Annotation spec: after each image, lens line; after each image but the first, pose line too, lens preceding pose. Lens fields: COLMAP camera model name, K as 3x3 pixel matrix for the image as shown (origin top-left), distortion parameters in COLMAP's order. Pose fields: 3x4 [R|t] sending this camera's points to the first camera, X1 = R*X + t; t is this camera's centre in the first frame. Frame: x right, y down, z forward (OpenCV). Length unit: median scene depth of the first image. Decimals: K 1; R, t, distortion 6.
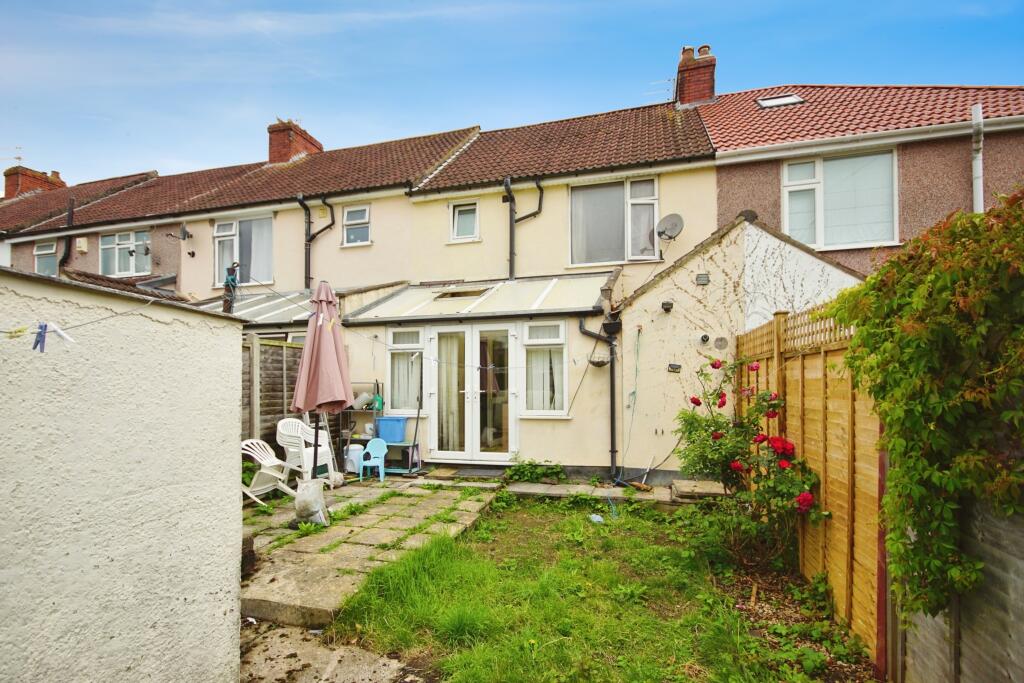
lens RADIAL K [[474.8, 0, 509.8], [0, 474.8, 385.4], [0, 0, 1]] dist [-0.000273, 0.000013]
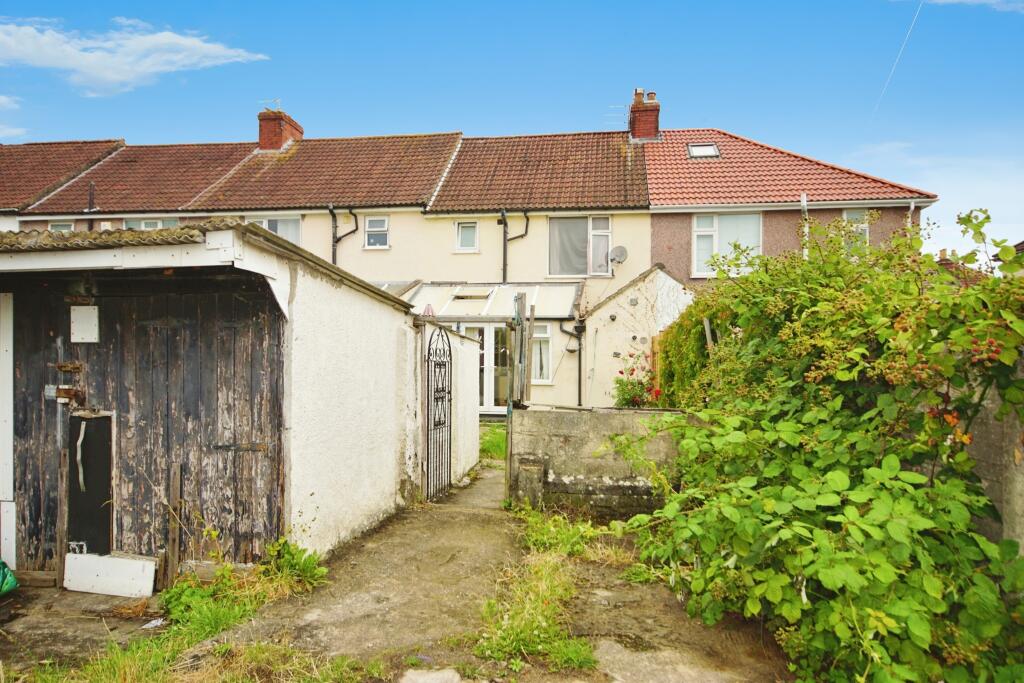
lens RADIAL K [[645.1, 0, 512.0], [0, 645.1, 341.5], [0, 0, 1]] dist [-0.000456, -0.000115]
pose [[0.991204, 0.021678, 0.130558, -0.207578], [-0.017253, 0.999241, -0.034930, 0.001693], [-0.131216, 0.032370, 0.990825, -0.790912]]
